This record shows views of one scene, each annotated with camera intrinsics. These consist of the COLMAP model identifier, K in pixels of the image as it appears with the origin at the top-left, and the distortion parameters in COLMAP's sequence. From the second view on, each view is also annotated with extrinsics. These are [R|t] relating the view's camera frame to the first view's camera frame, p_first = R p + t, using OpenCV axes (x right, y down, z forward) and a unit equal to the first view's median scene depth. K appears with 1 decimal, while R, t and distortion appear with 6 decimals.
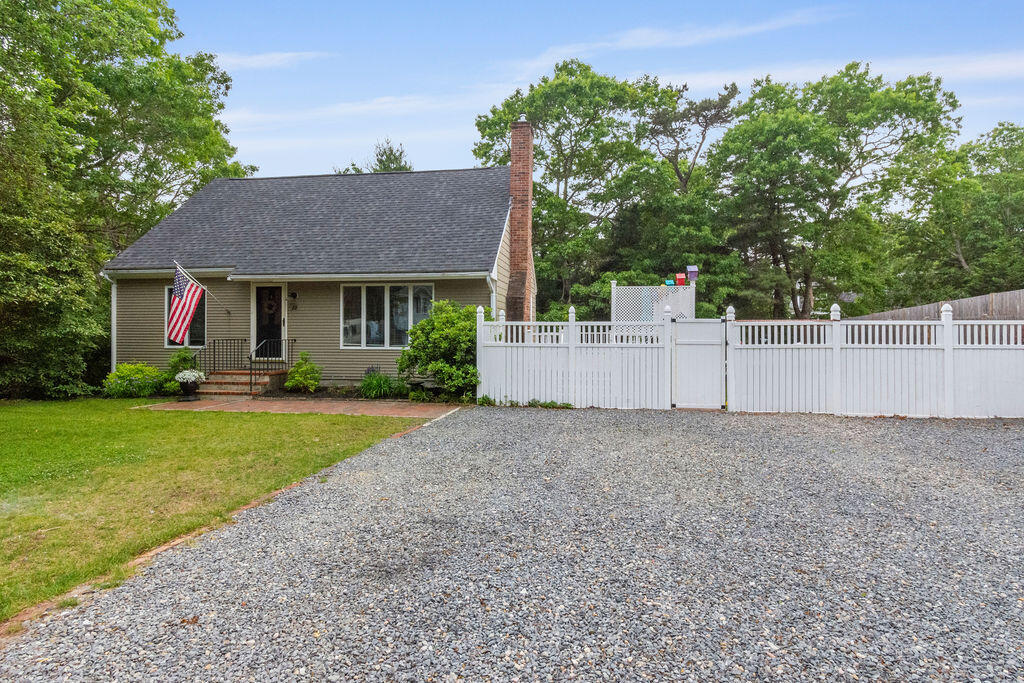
lens RADIAL K [[540.1, 0, 518.1], [0, 540.1, 329.8], [0, 0, 1]] dist [0.001848, -0.002238]
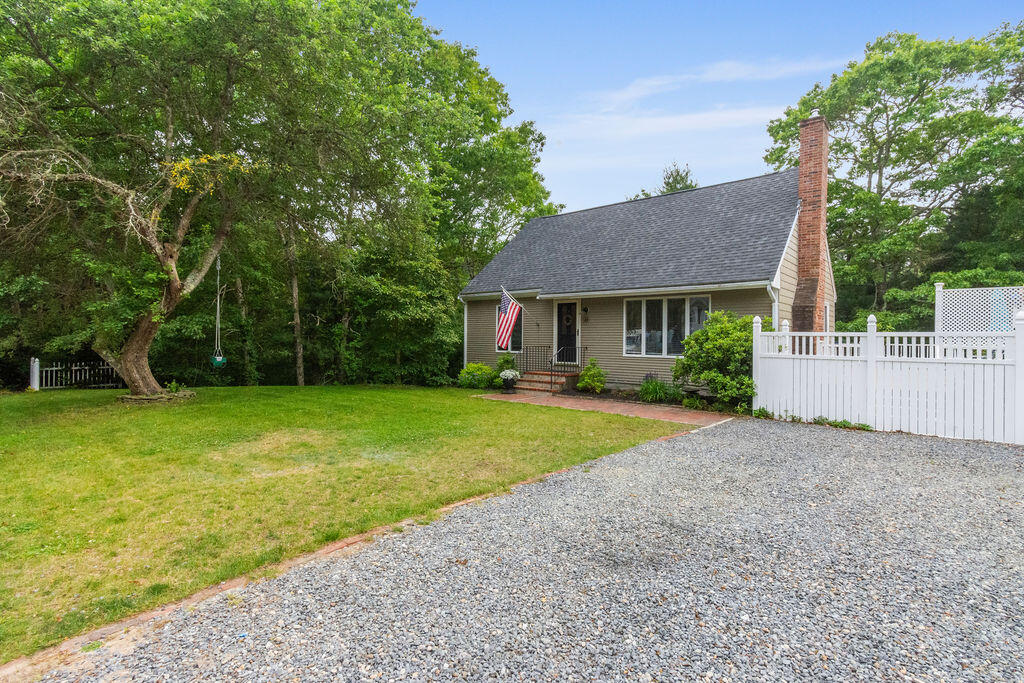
lens RADIAL K [[491.4, 0, 516.8], [0, 491.4, 338.2], [0, 0, 1]] dist [-0.001415, -0.001724]
pose [[0.848033, 0.005716, -0.529913, 0.027140], [-0.006198, 0.999980, 0.000868, -0.001730], [0.529907, 0.002549, 0.848052, 0.010449]]
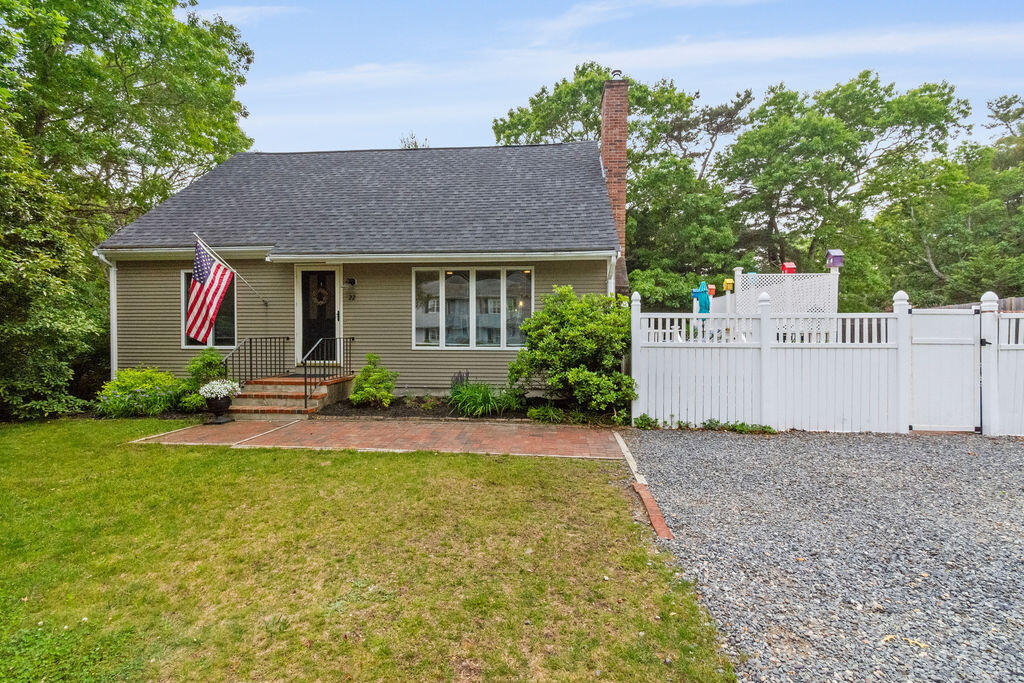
lens RADIAL K [[452.9, 0, 517.2], [0, 452.9, 336.5], [0, 0, 1]] dist [0.000093, -0.000444]
pose [[0.997906, -0.001272, 0.064661, -0.223502], [0.000063, 0.999825, 0.018707, 0.003995], [-0.064673, -0.018663, 0.997732, 0.332141]]
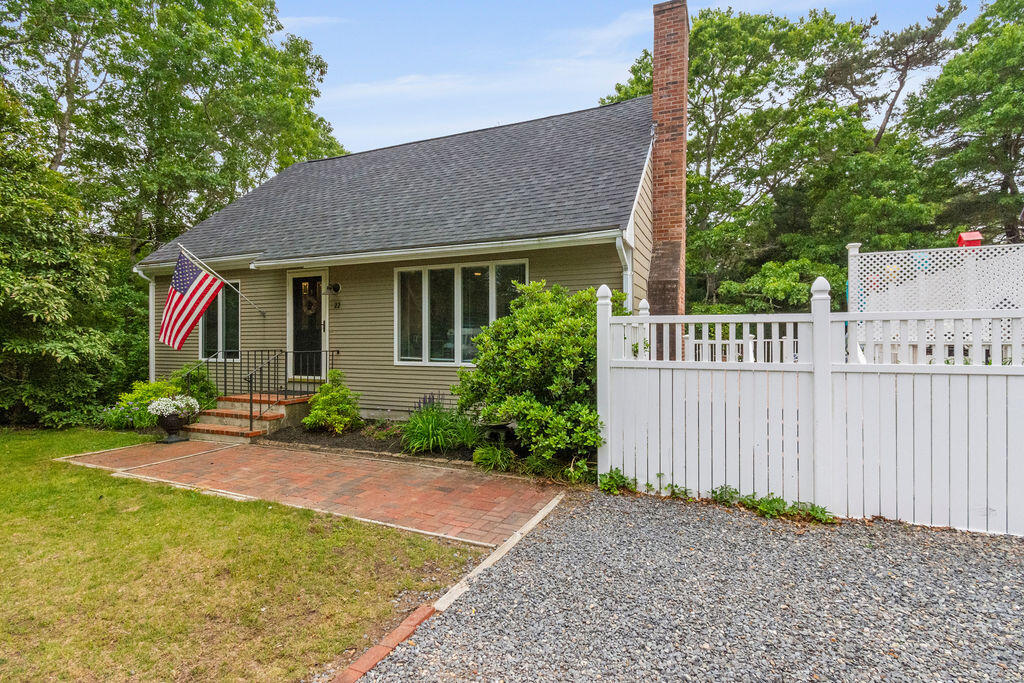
lens RADIAL K [[491.4, 0, 516.8], [0, 491.4, 338.2], [0, 0, 1]] dist [-0.001415, -0.001724]
pose [[0.968267, -0.005667, -0.249853, -0.029342], [0.005925, 0.999982, 0.000281, 0.003150], [0.249847, -0.001752, 0.968284, 0.457331]]
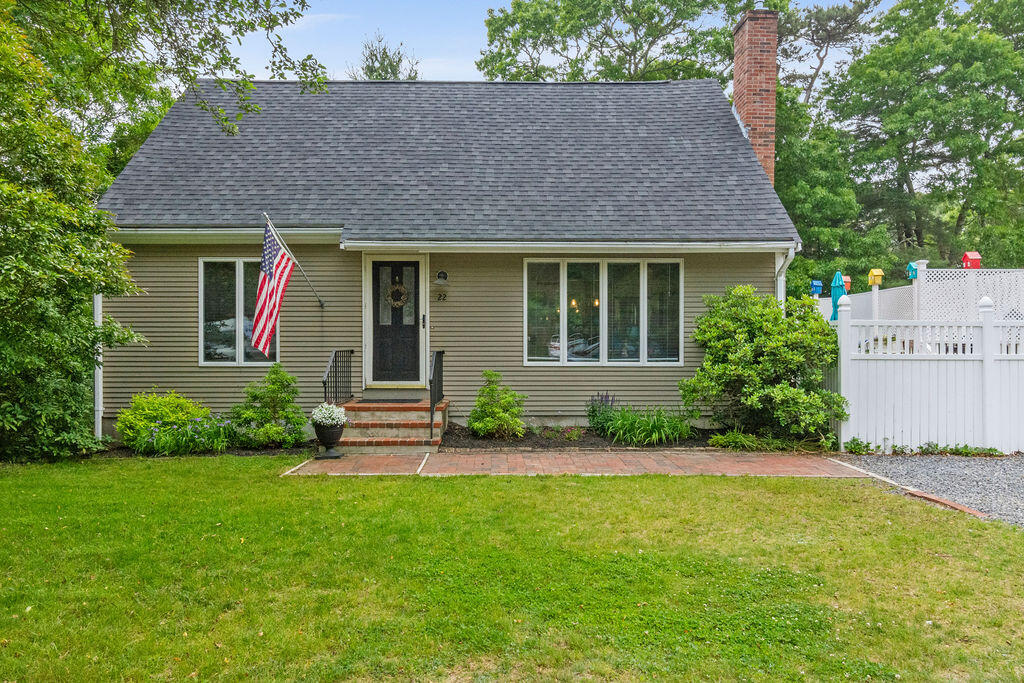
lens RADIAL K [[785.6, 0, 515.6], [0, 785.6, 347.2], [0, 0, 1]] dist [-0.005536, 0.002060]
pose [[0.987912, -0.001988, 0.155001, -0.486919], [0.000216, 0.999934, 0.011453, 0.004750], [-0.155014, -0.011281, 0.987848, 0.134235]]
